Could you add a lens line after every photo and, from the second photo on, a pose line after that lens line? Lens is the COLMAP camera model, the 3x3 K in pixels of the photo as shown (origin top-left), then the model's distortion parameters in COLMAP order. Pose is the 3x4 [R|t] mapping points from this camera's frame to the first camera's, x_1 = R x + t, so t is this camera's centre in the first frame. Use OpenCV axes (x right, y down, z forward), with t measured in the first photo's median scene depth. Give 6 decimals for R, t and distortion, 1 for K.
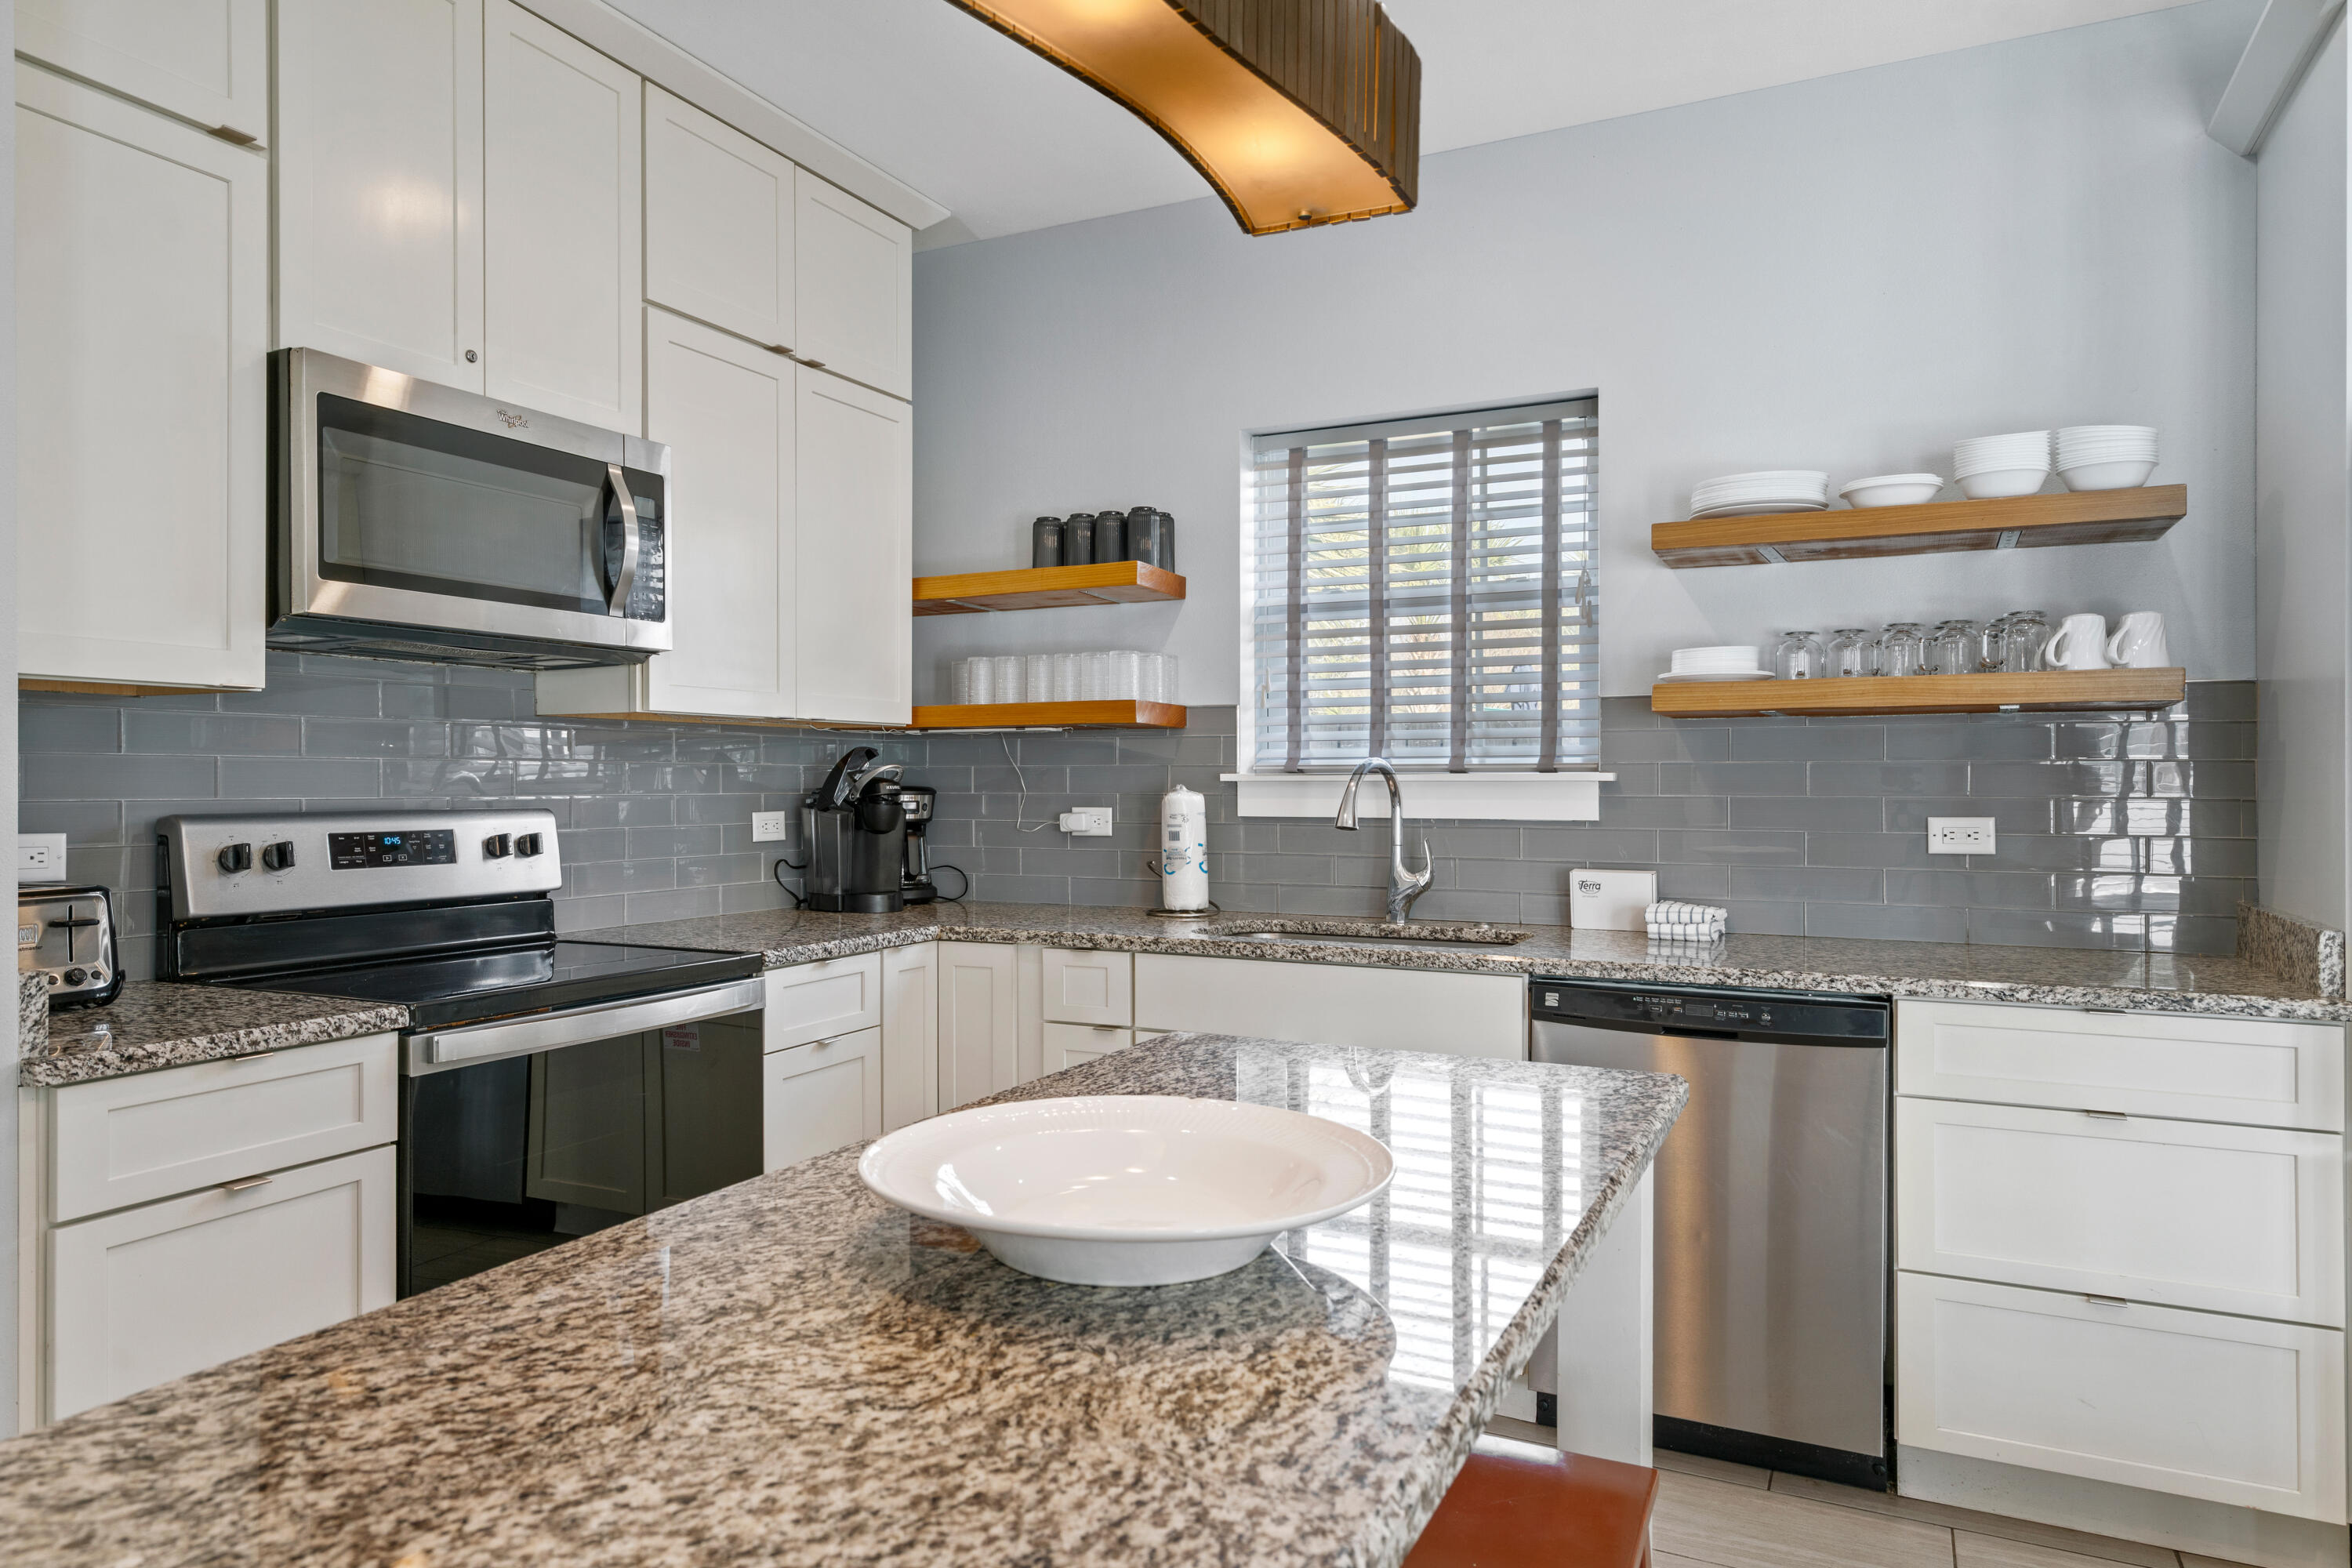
lens RADIAL K [[1458.2, 0, 1166.8], [0, 1458.2, 778.3], [0, 0, 1]] dist [0.006428, 0.003250]
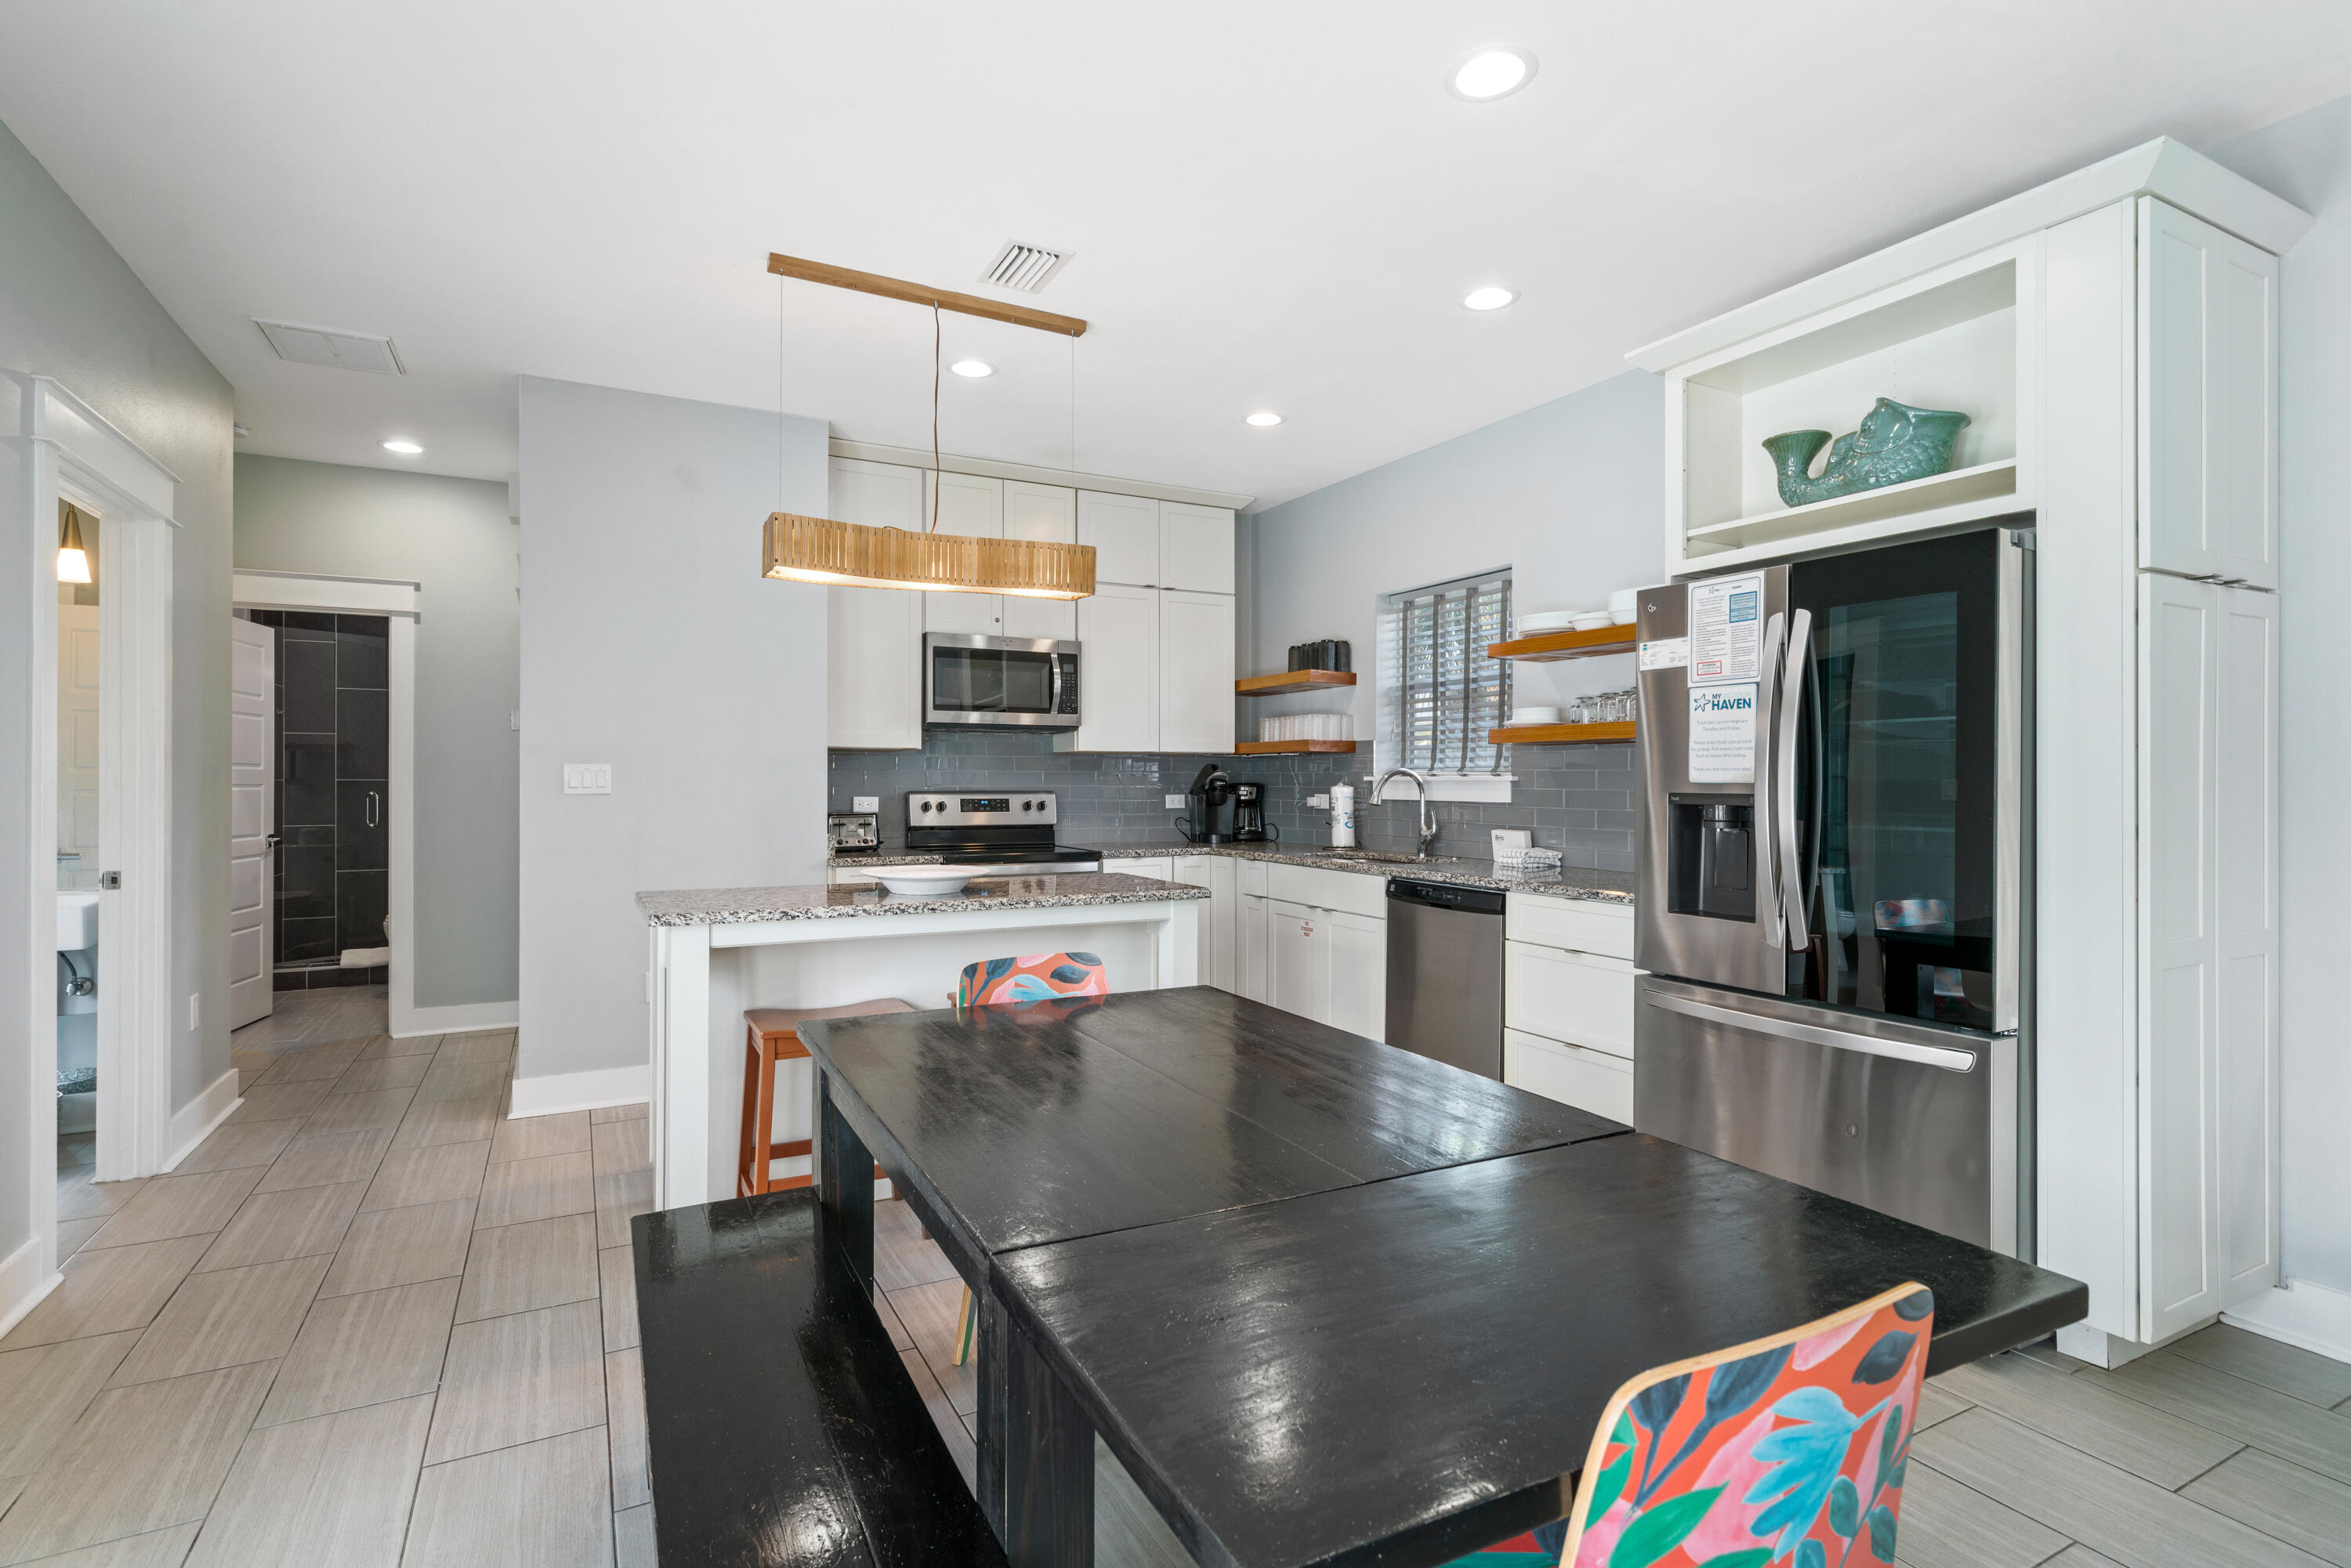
lens RADIAL K [[1122.6, 0, 1163.0], [0, 1122.6, 781.2], [0, 0, 1]] dist [0.000871, -0.000745]
pose [[0.808031, 0.001680, -0.589138, 0.701049], [-0.000704, 0.999998, 0.001886, 0.000236], [0.589140, -0.001109, 0.808030, -0.342835]]
